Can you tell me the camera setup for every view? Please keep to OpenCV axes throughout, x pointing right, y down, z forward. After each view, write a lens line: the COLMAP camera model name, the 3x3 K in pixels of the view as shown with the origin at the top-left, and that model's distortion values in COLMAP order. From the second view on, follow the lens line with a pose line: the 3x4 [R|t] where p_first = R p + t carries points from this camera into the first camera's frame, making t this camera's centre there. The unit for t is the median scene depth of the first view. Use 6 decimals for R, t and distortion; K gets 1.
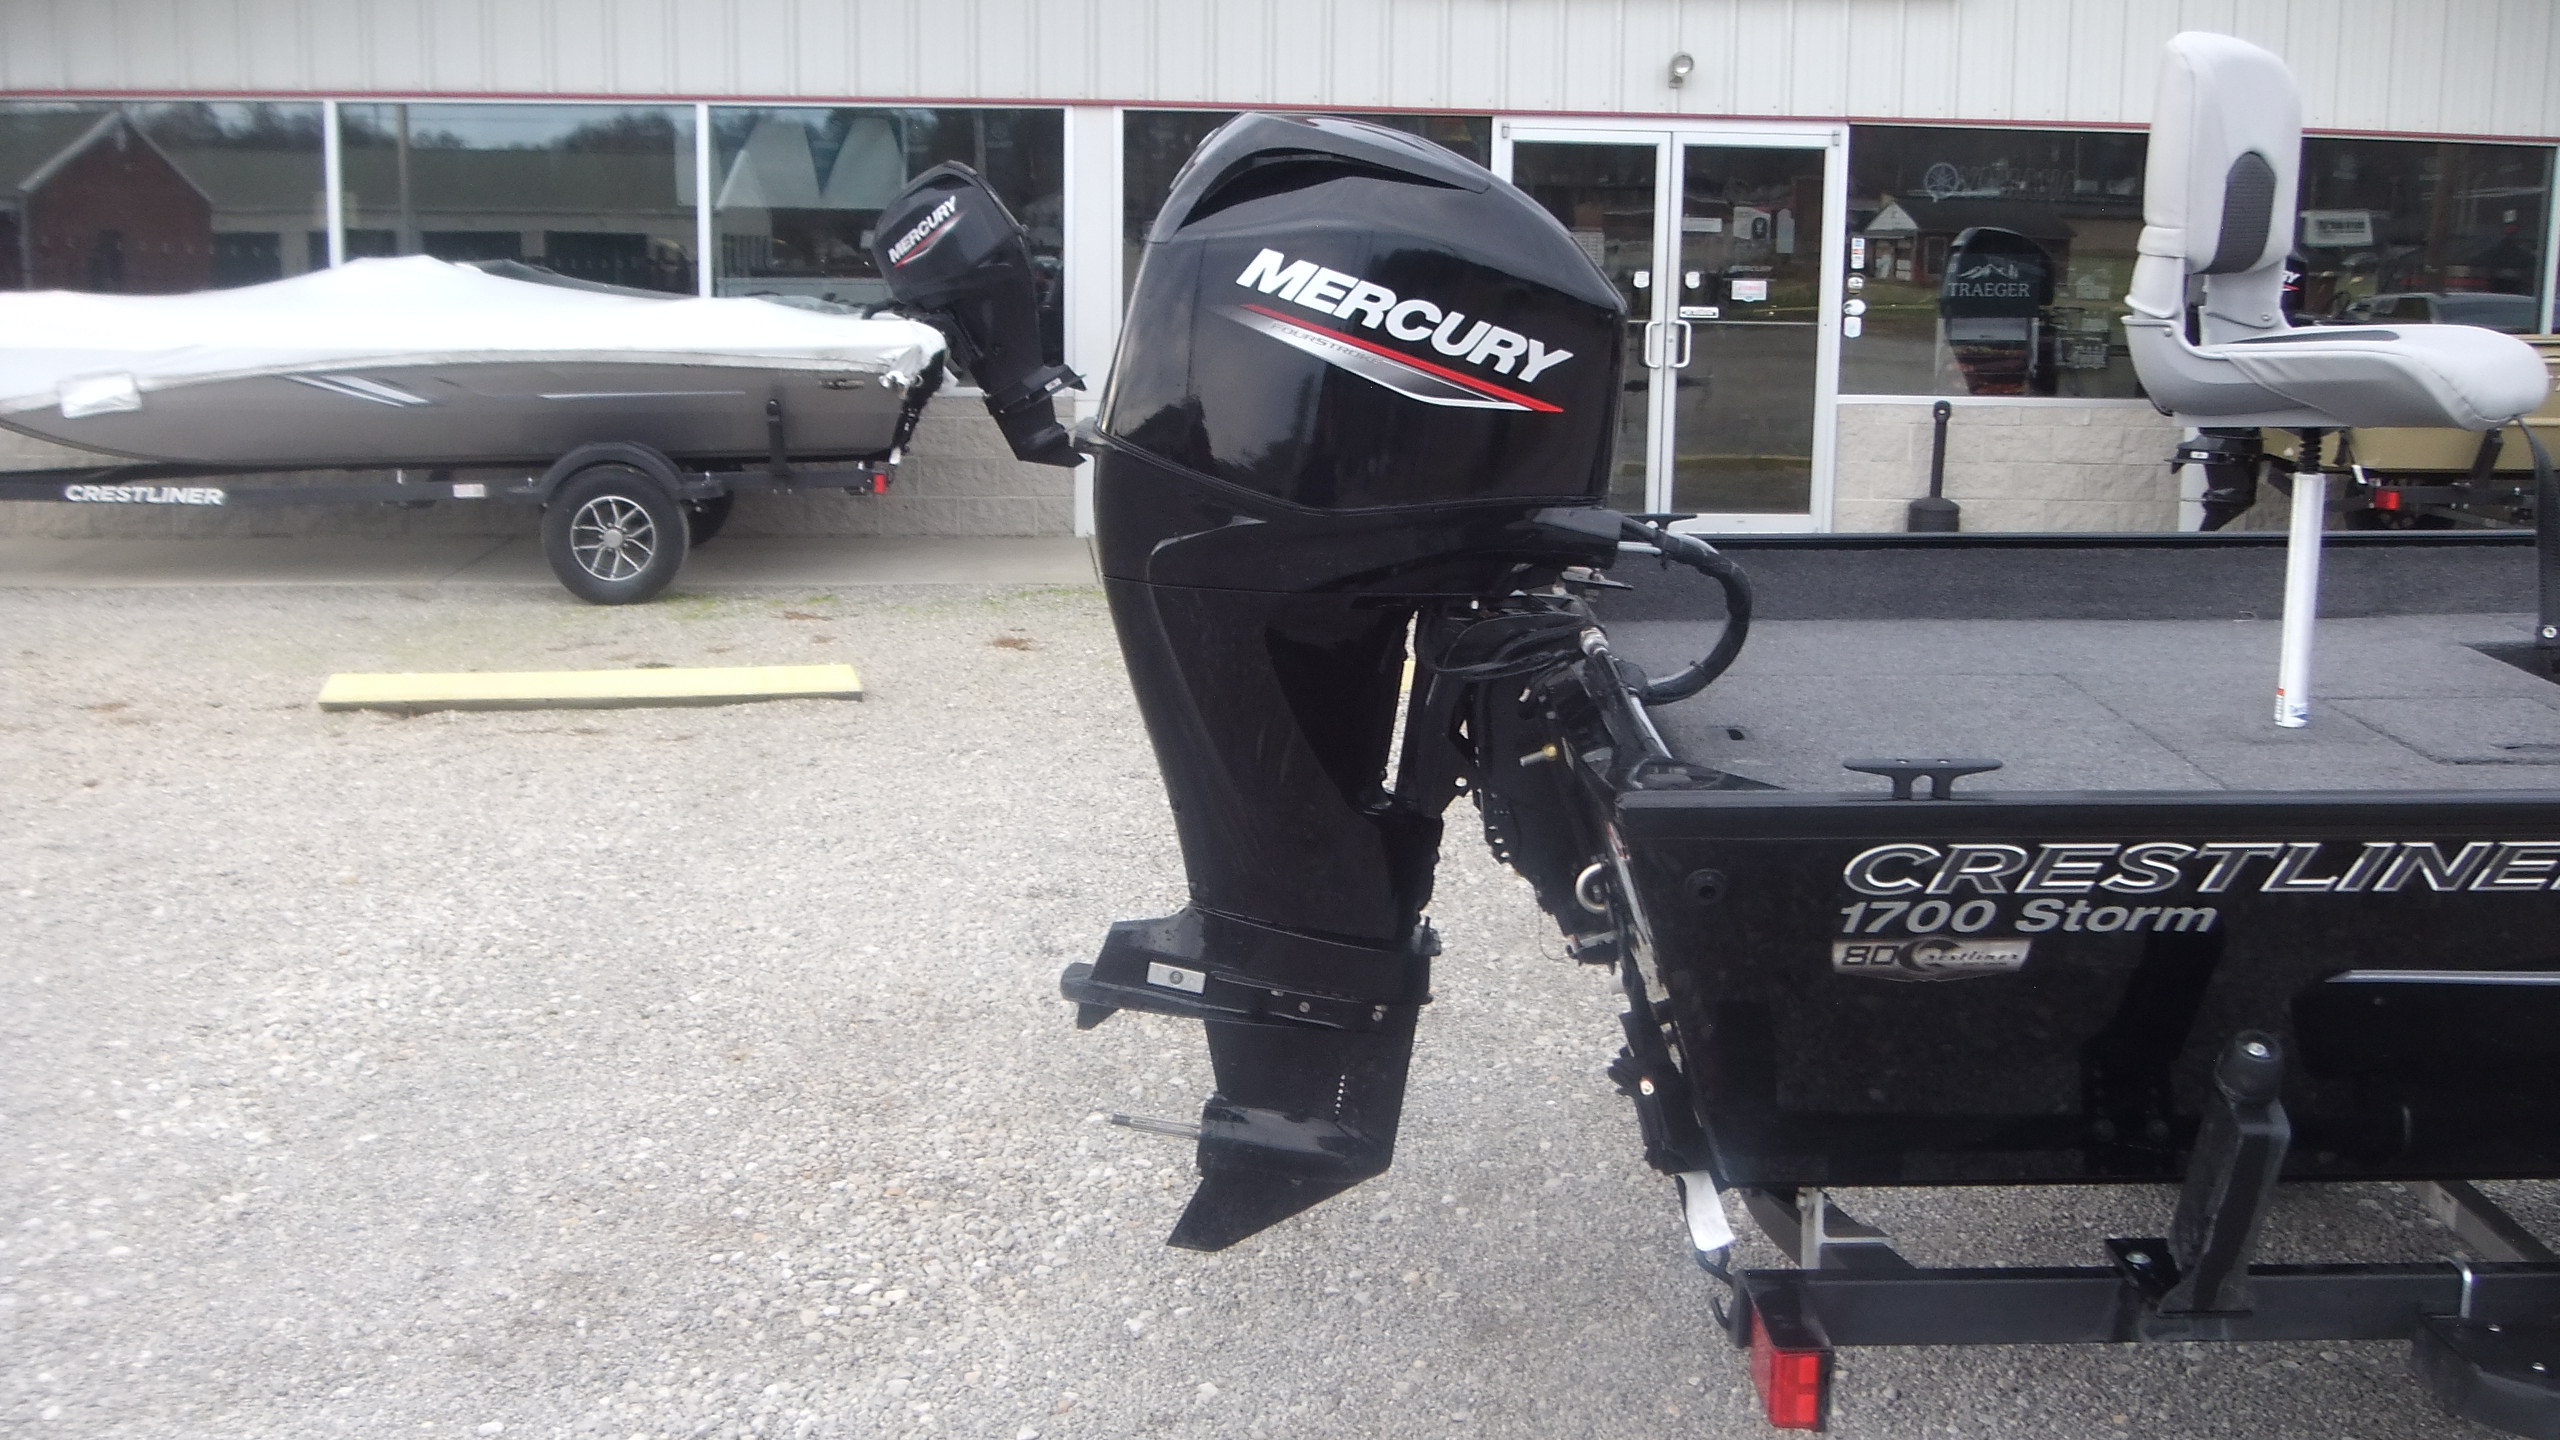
lens RADIAL K [[2662.0, 0, 1280.0], [0, 2662.0, 720.0], [0, 0, 1]] dist [-0.110501, 0.117455]
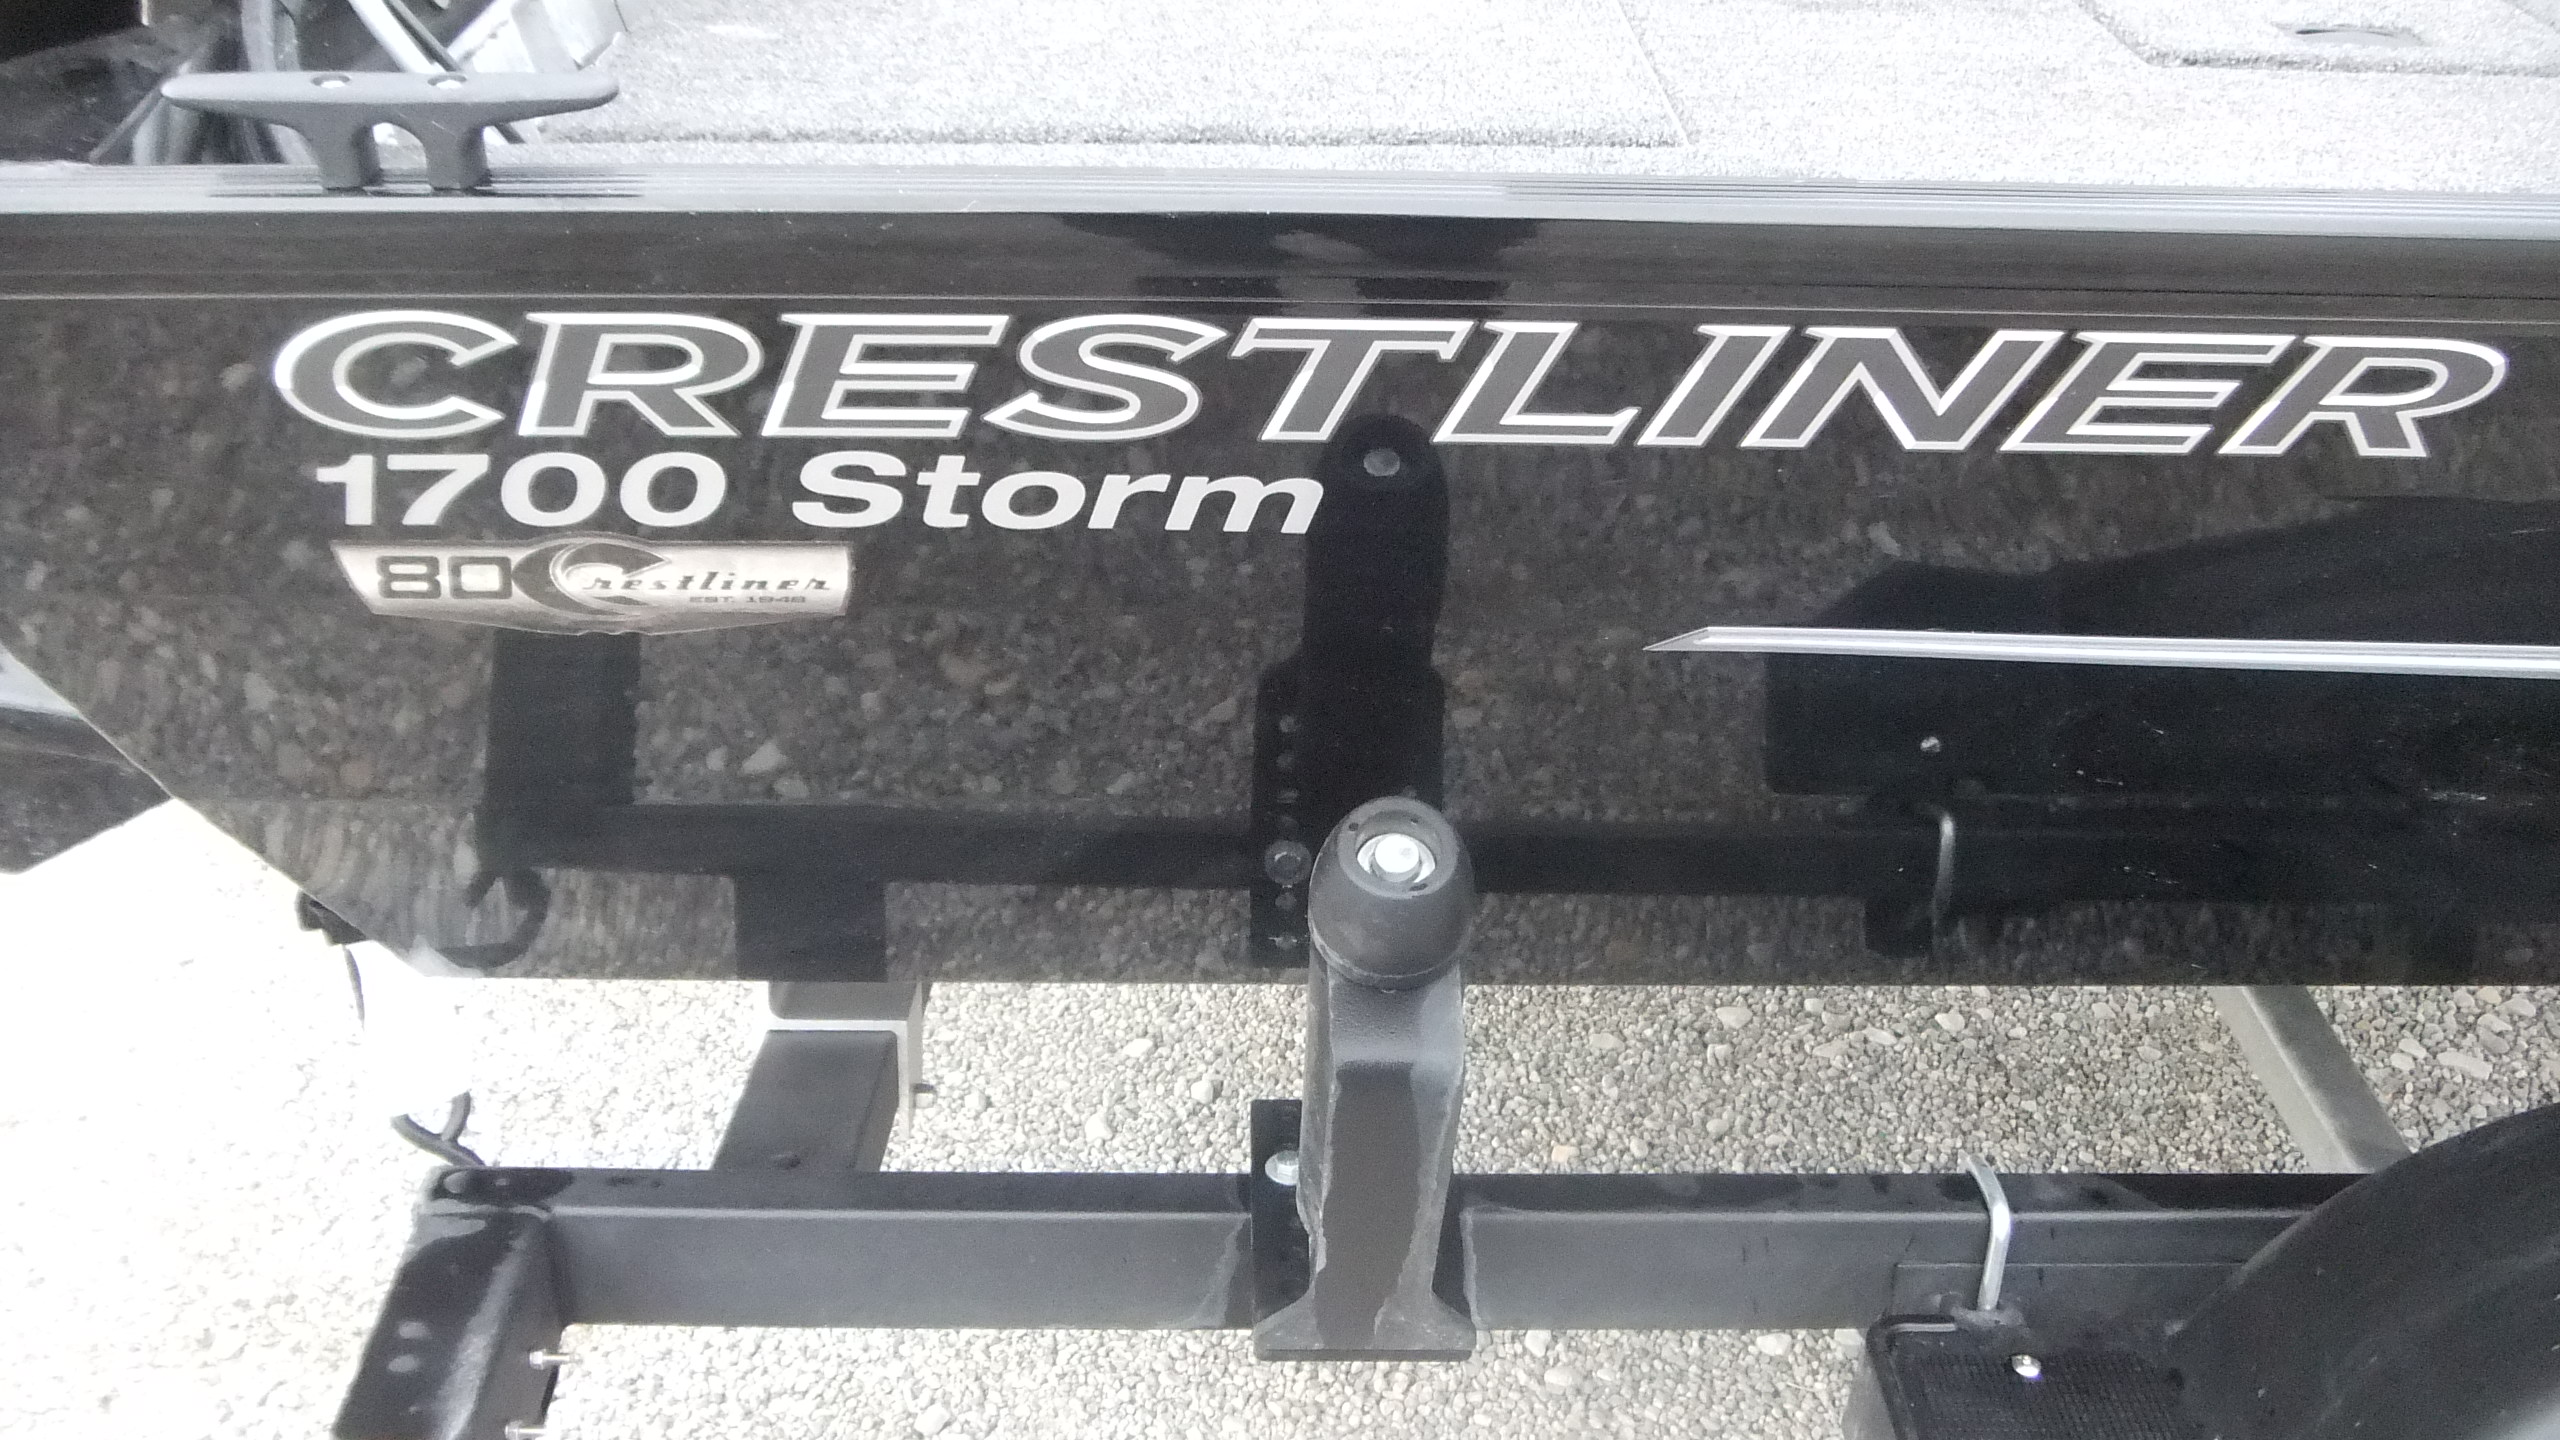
lens RADIAL K [[2662.0, 0, 1280.0], [0, 2662.0, 720.0], [0, 0, 1]] dist [-0.110501, 0.117455]
pose [[0.999803, 0.011283, 0.016303, 0.344319], [-0.015485, 0.957901, 0.286680, -0.004511], [-0.012382, -0.286876, 0.957888, 0.625477]]
